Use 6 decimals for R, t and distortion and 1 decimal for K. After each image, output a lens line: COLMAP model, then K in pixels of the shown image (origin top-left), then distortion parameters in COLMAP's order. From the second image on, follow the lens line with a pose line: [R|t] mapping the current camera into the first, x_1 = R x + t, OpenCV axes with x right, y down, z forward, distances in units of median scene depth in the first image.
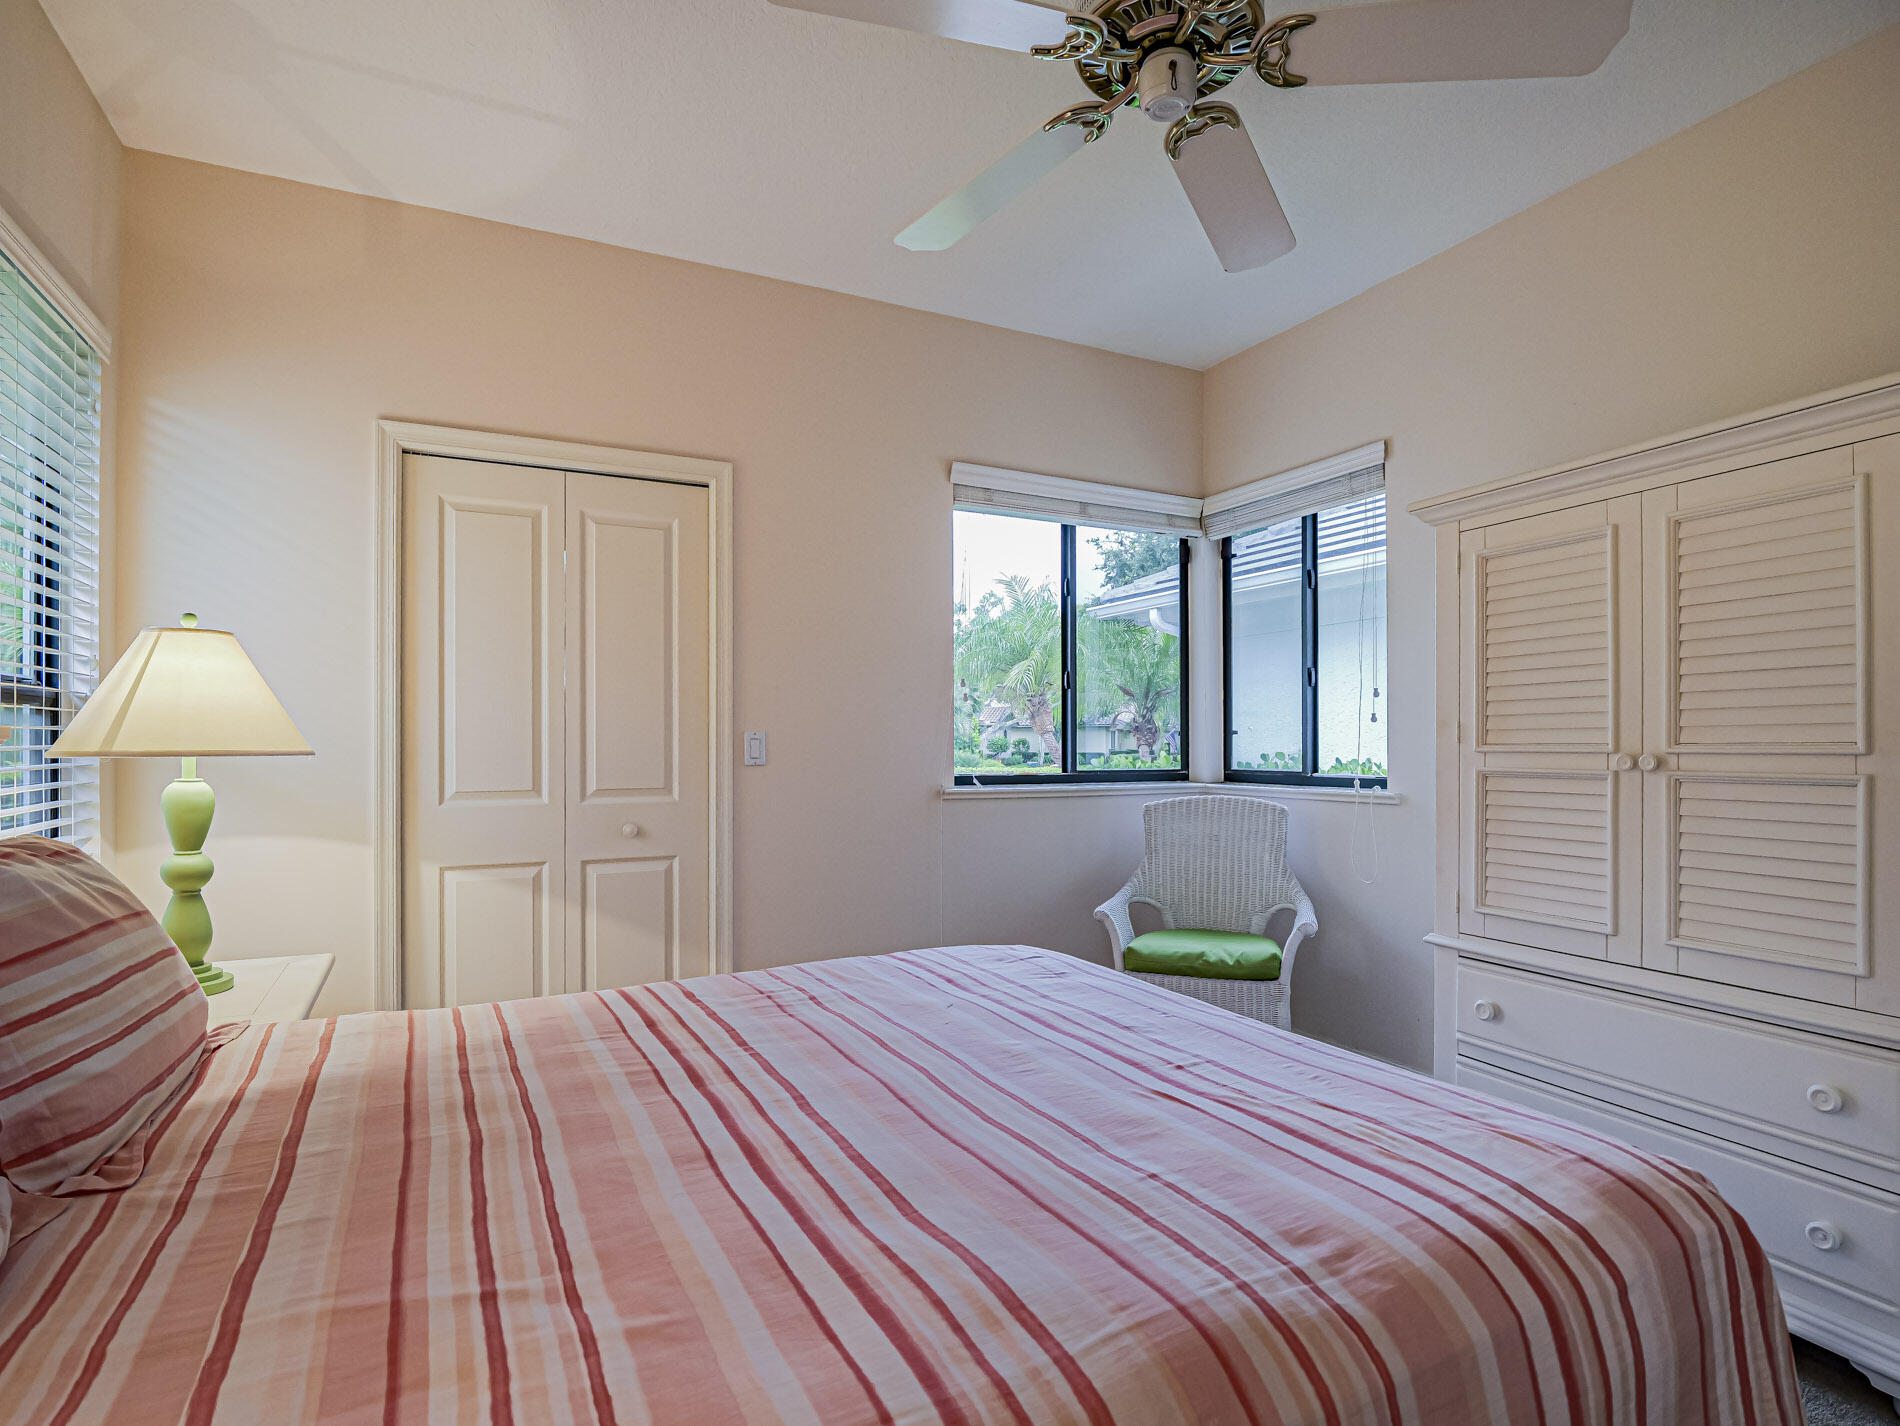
lens RADIAL K [[924.3, 0, 943.0], [0, 924.3, 738.9], [0, 0, 1]] dist [-0.010260, -0.001320]
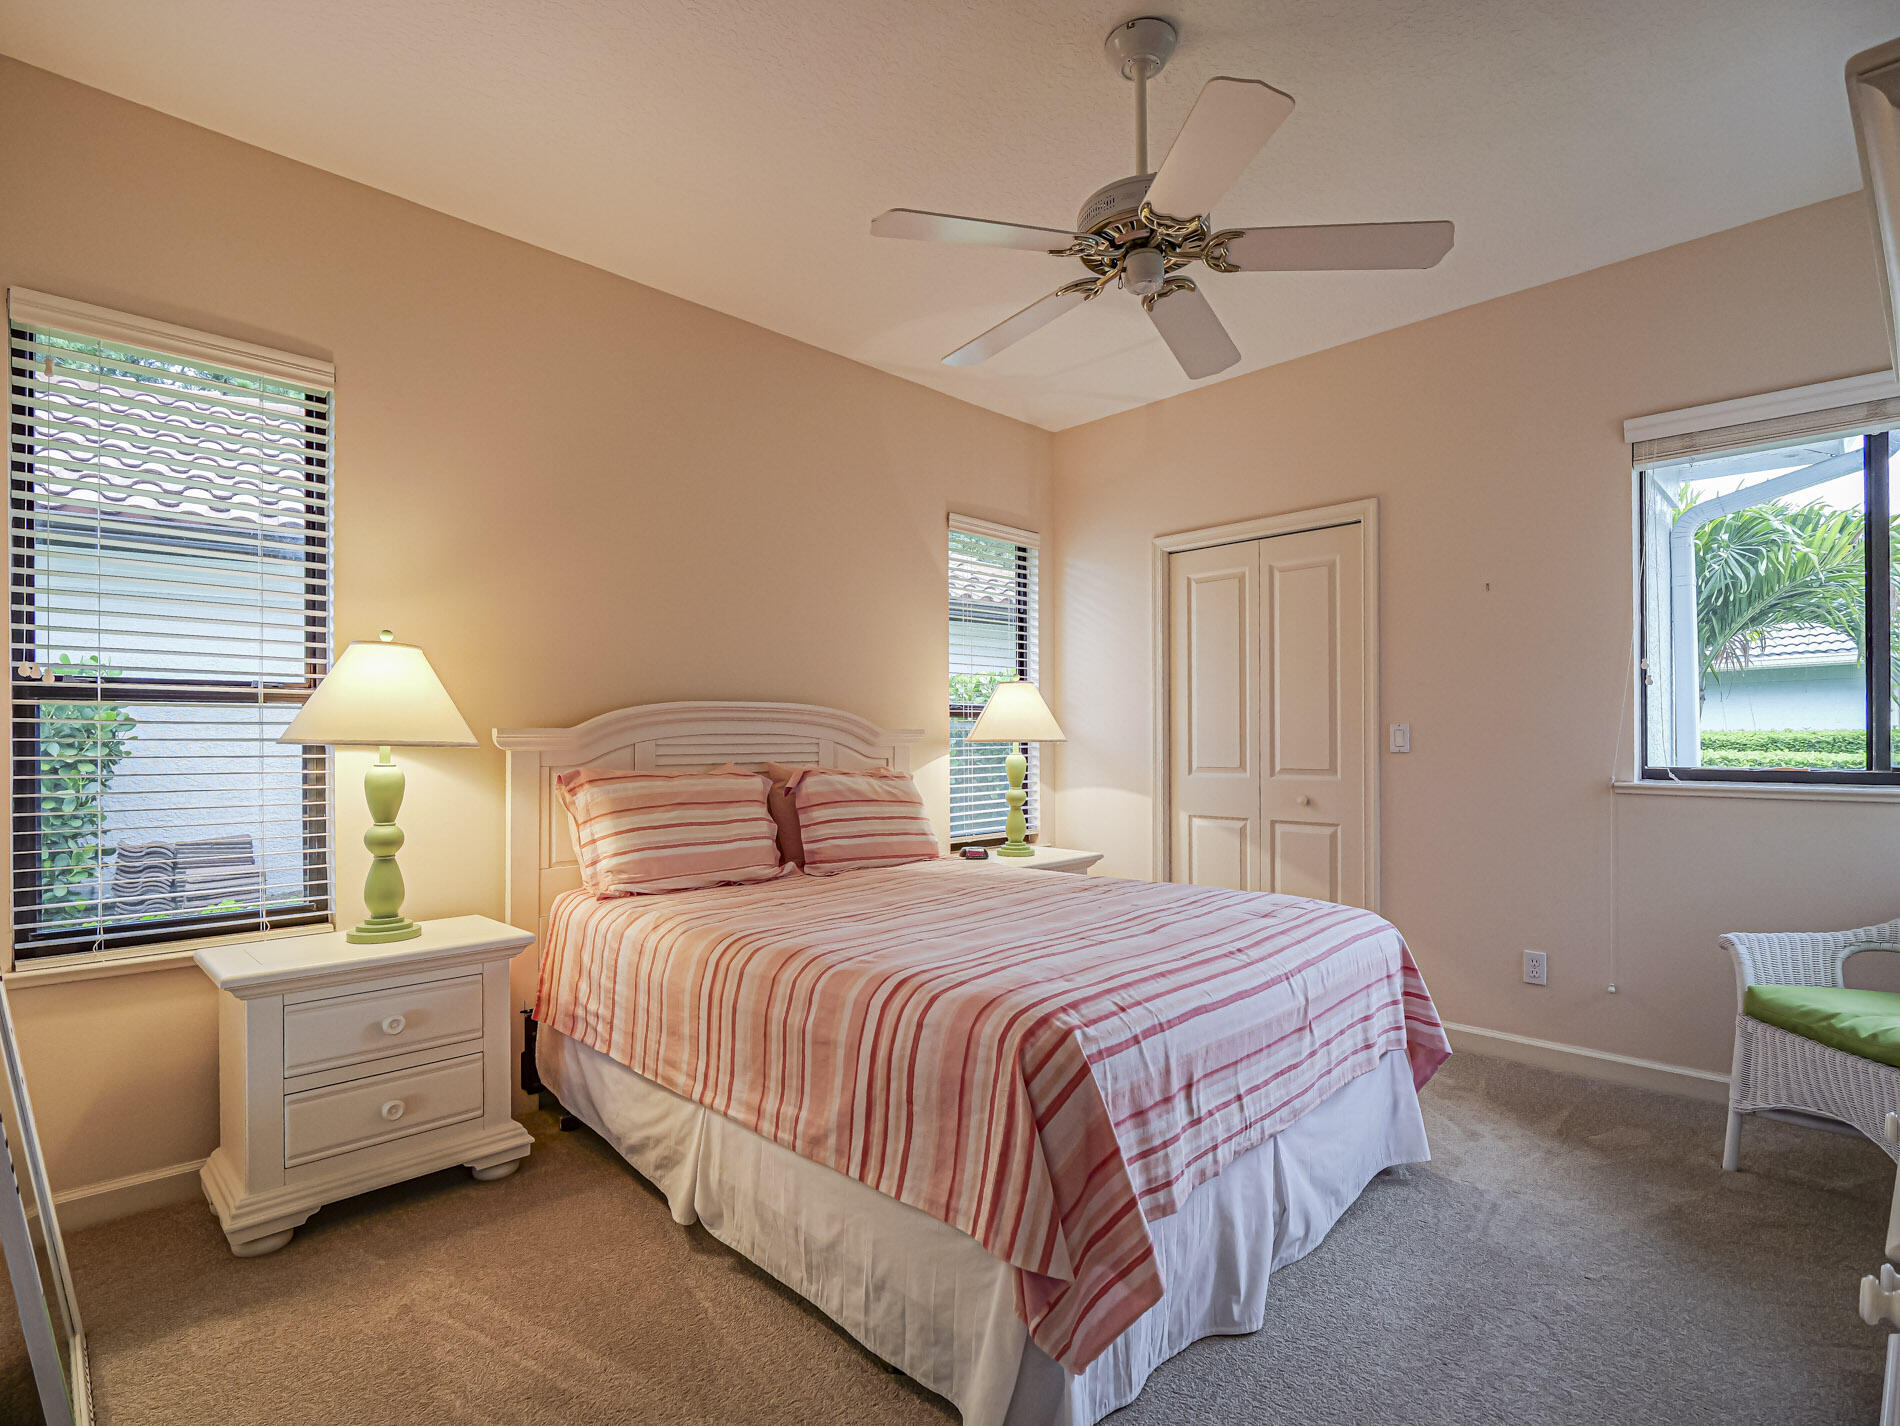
lens RADIAL K [[924.3, 0, 943.0], [0, 924.3, 738.9], [0, 0, 1]] dist [-0.010260, -0.001320]
pose [[0.332700, 0.001901, -0.943031, 0.735139], [0.016371, 0.999836, 0.007791, -0.007755], [0.942891, -0.018030, 0.332614, 0.079914]]
